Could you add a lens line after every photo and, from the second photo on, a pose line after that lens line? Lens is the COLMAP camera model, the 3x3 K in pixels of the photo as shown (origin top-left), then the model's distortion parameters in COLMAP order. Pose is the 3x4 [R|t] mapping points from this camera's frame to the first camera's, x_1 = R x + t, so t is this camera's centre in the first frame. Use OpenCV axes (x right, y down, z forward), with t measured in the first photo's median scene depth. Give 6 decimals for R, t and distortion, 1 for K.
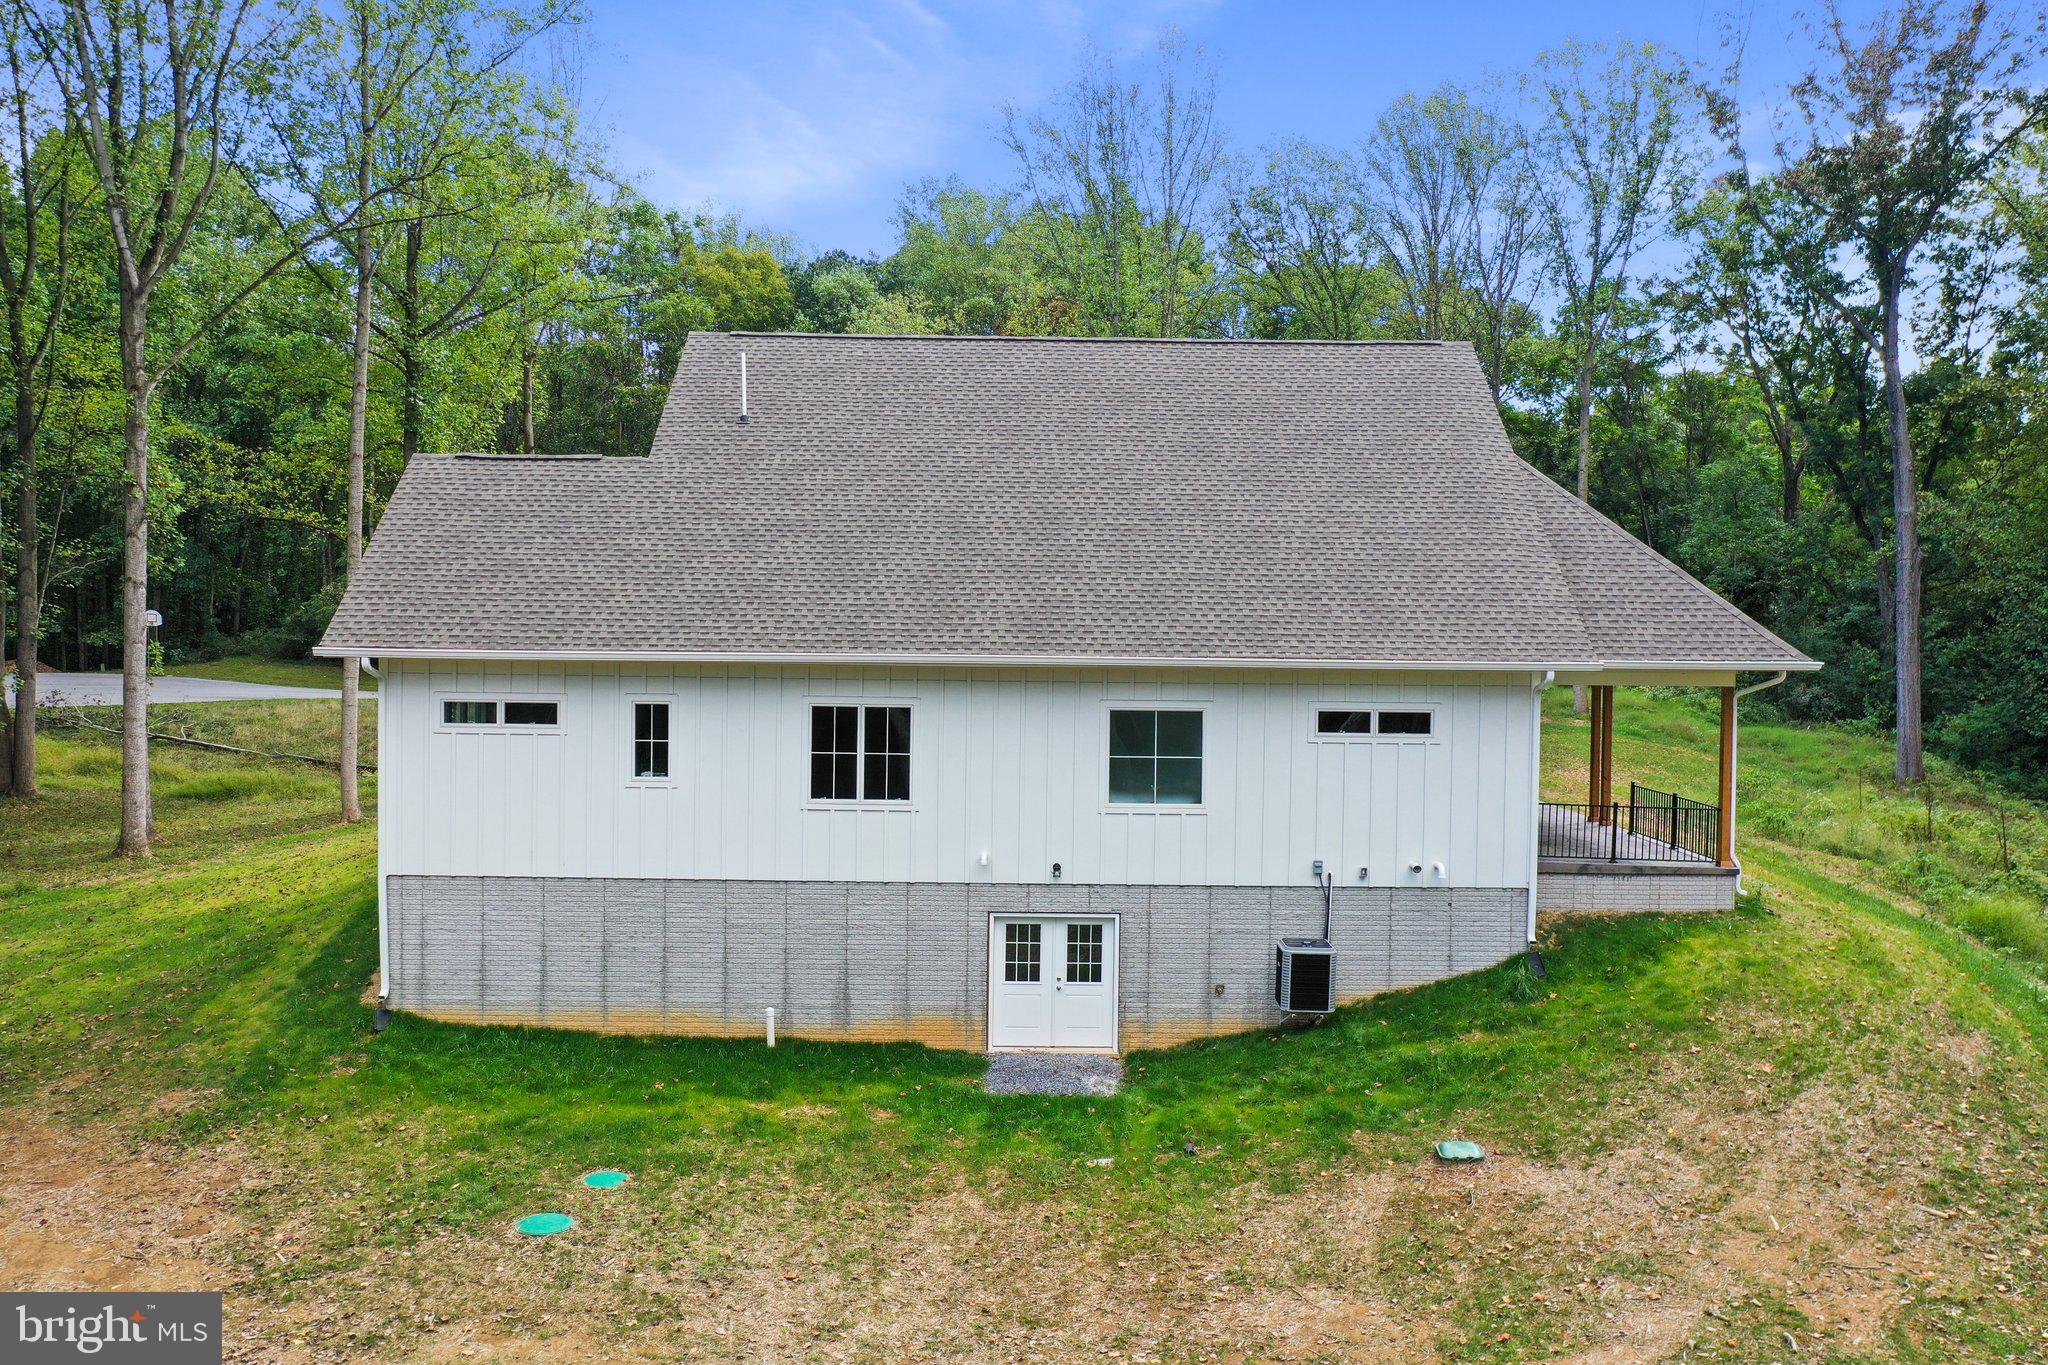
lens RADIAL K [[1627.4, 0, 1021.8], [0, 1627.4, 660.8], [0, 0, 1]] dist [-0.003907, -0.004736]
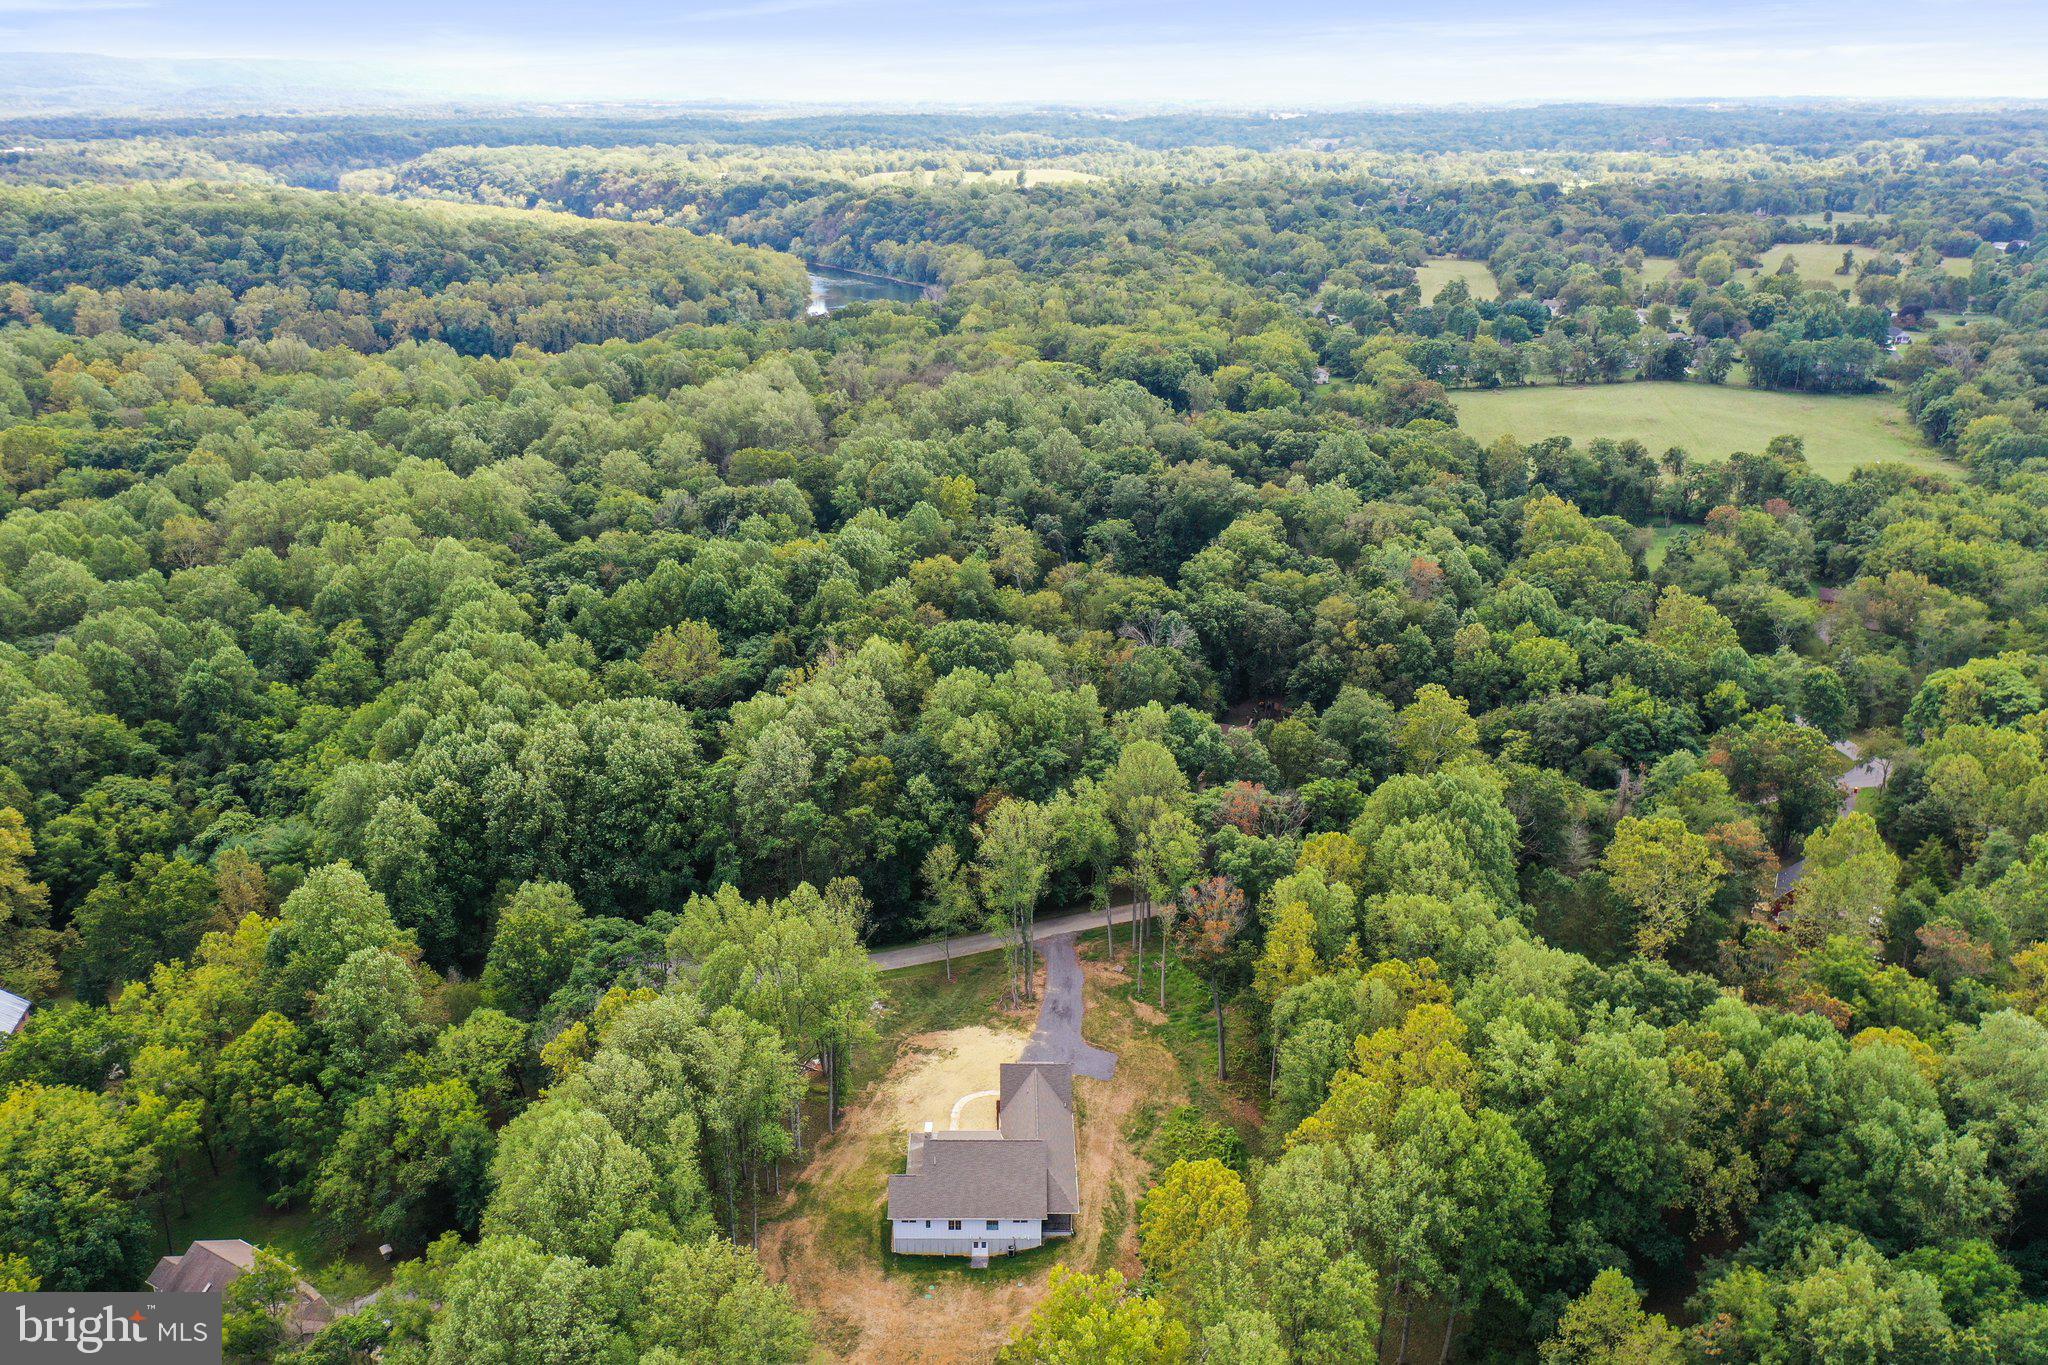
lens RADIAL K [[1627.4, 0, 1019.3], [0, 1627.4, 672.6], [0, 0, 1]] dist [-0.003907, -0.004736]
pose [[0.999945, -0.006148, -0.008517, 0.294466], [0.008548, 0.947509, 0.319614, -4.959656], [0.006105, -0.319669, 0.947510, -5.562837]]
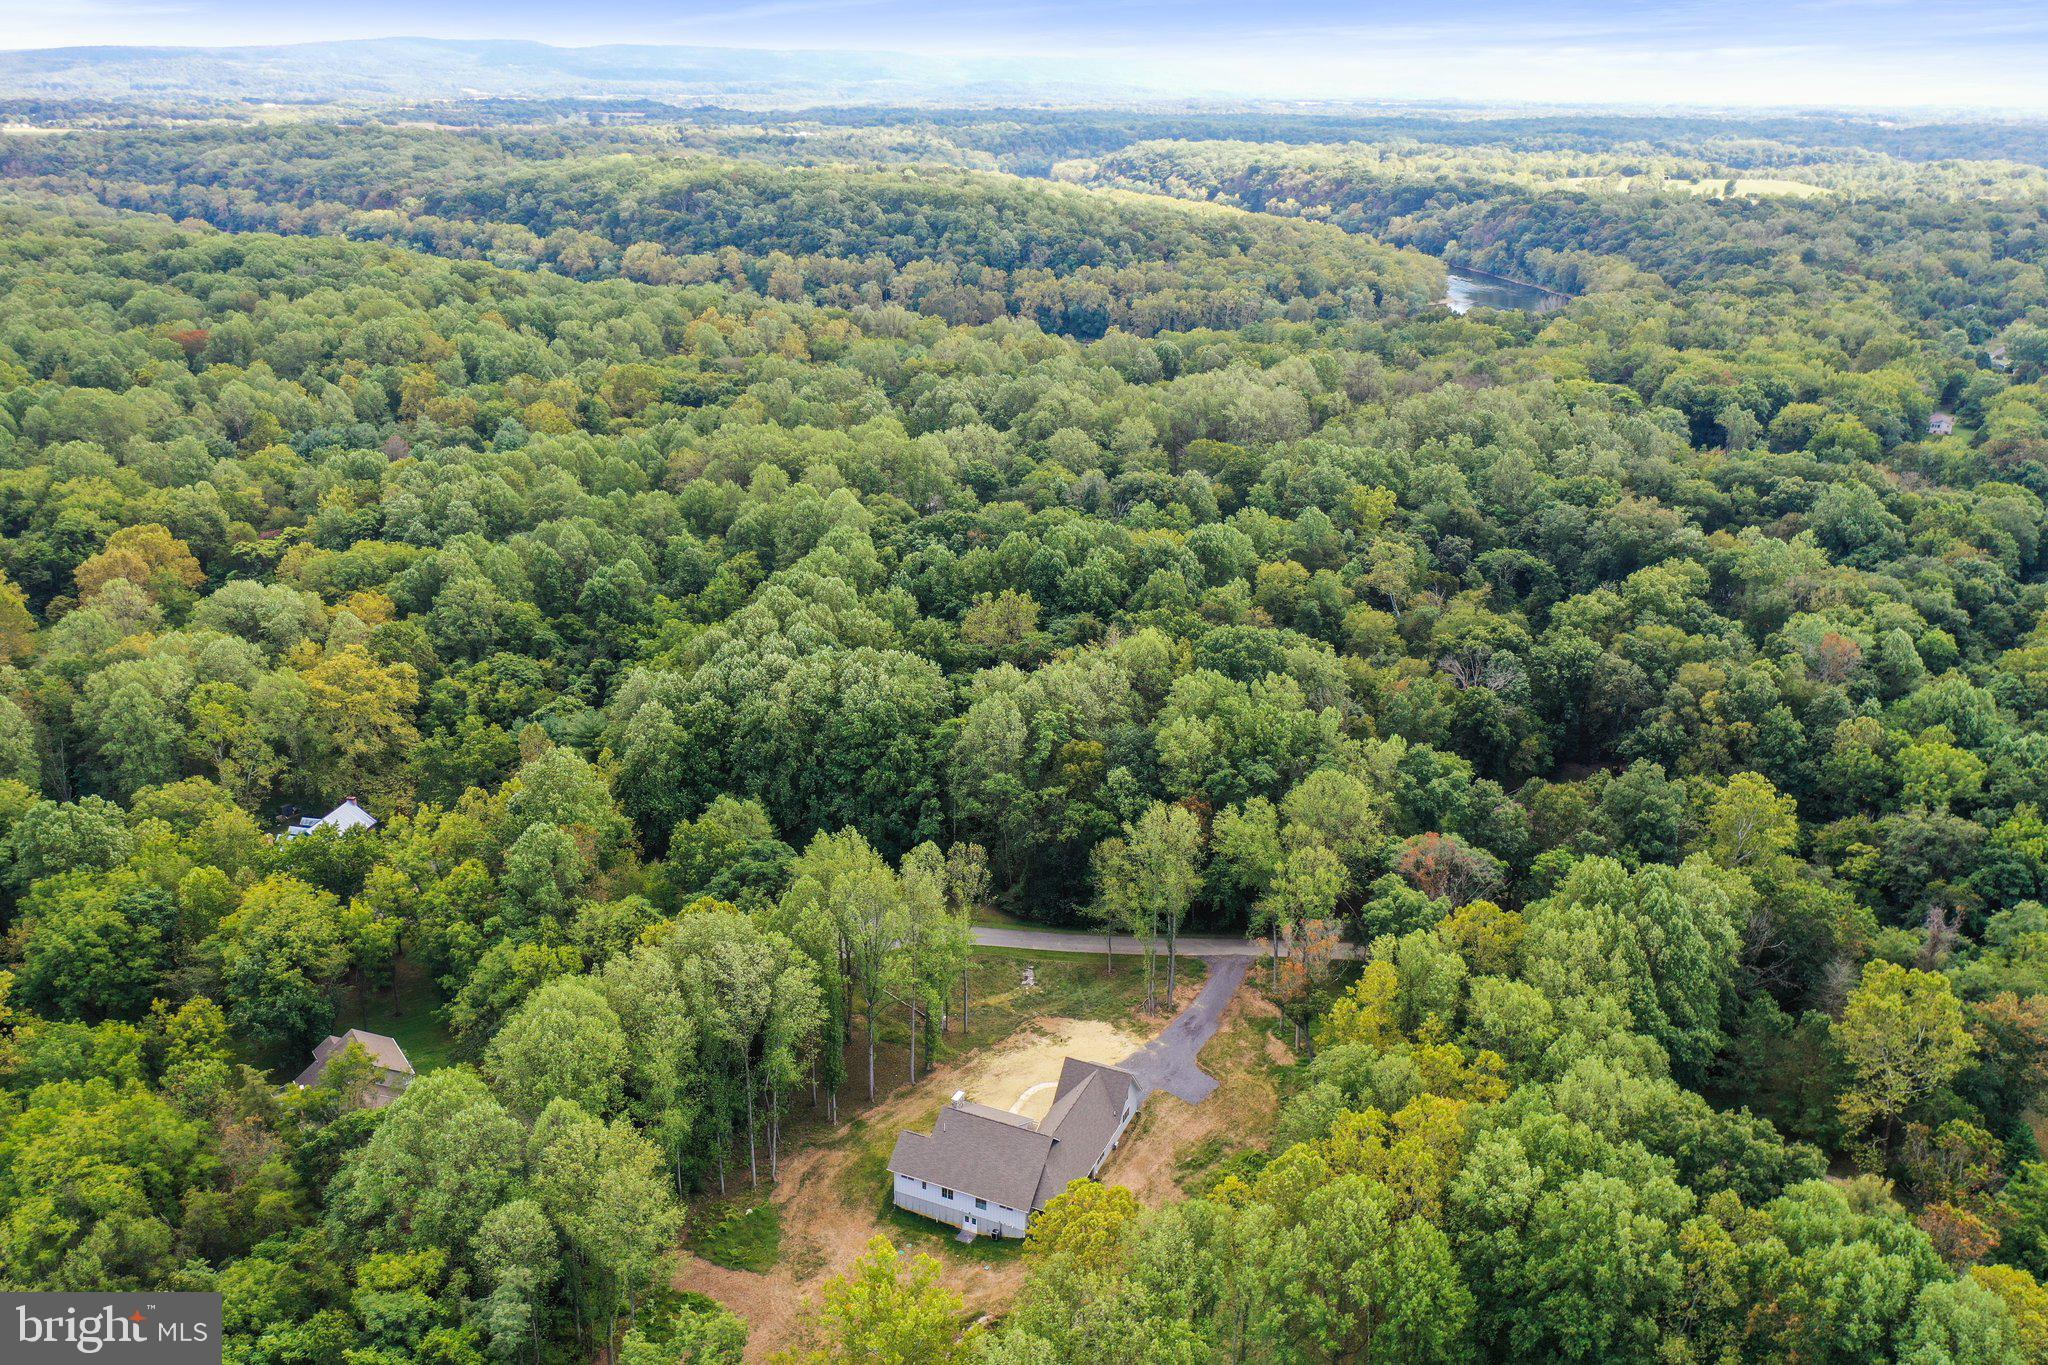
lens RADIAL K [[1627.4, 0, 1007.4], [0, 1627.4, 672.5], [0, 0, 1]] dist [-0.003907, -0.004736]
pose [[0.905953, 0.143519, -0.398311, 2.974736], [-0.009254, 0.947280, 0.320275, -4.916124], [0.423277, -0.286468, 0.859519, -4.994117]]
